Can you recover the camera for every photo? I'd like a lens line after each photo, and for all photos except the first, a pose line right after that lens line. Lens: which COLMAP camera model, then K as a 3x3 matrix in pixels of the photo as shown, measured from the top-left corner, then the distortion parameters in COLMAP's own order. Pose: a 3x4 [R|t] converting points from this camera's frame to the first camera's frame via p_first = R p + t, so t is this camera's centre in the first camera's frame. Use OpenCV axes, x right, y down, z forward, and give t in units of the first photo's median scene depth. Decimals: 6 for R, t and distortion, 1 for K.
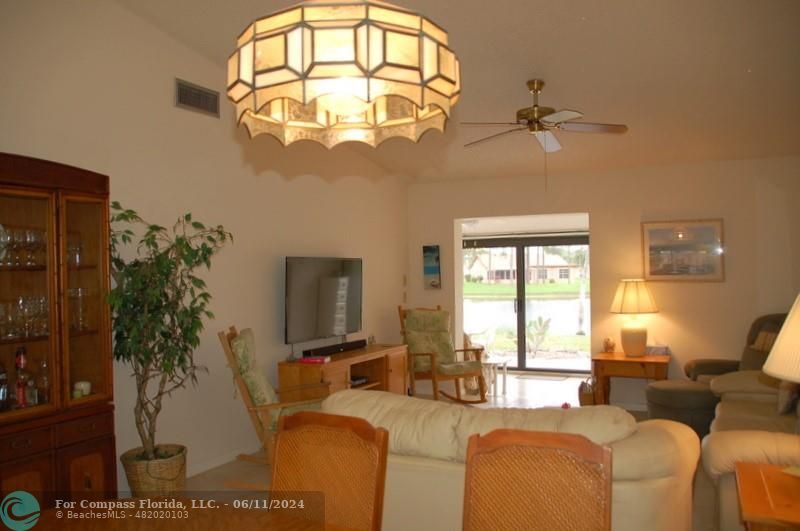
lens RADIAL K [[645.4, 0, 400.0], [0, 645.4, 265.5], [0, 0, 1]] dist [-0.136148, 0.123863]
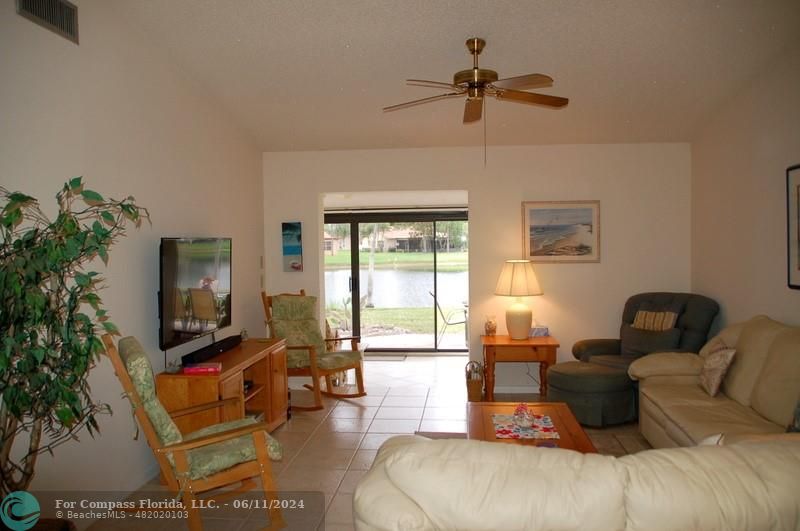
lens RADIAL K [[629.4, 0, 400.0], [0, 629.4, 265.5], [0, 0, 1]] dist [-0.129176, 0.111893]
pose [[0.932878, -0.011883, 0.359995, -0.149022], [-0.003929, 0.999061, 0.043159, -0.011351], [-0.360170, -0.041676, 0.931955, 0.170141]]
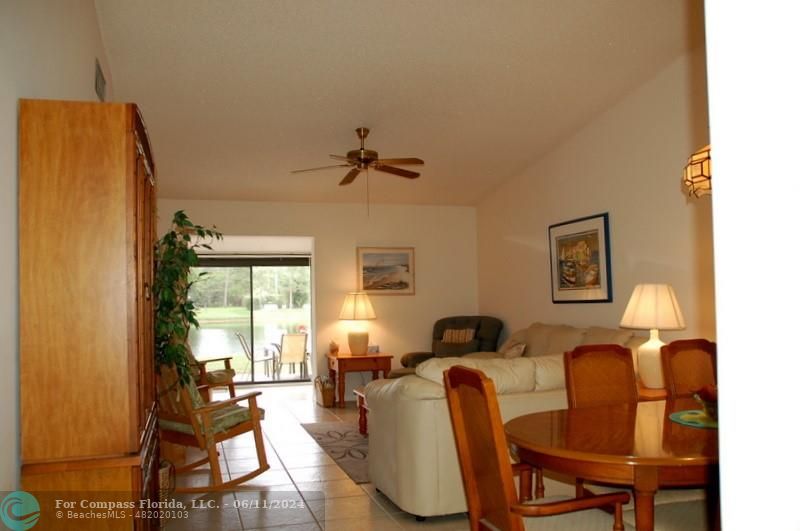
lens RADIAL K [[645.4, 0, 400.0], [0, 645.4, 265.5], [0, 0, 1]] dist [-0.136148, 0.123863]
pose [[0.710053, 0.033960, 0.703329, -0.463294], [-0.000187, 0.998845, -0.048041, 0.029195], [-0.704148, 0.033980, 0.709239, 0.046634]]
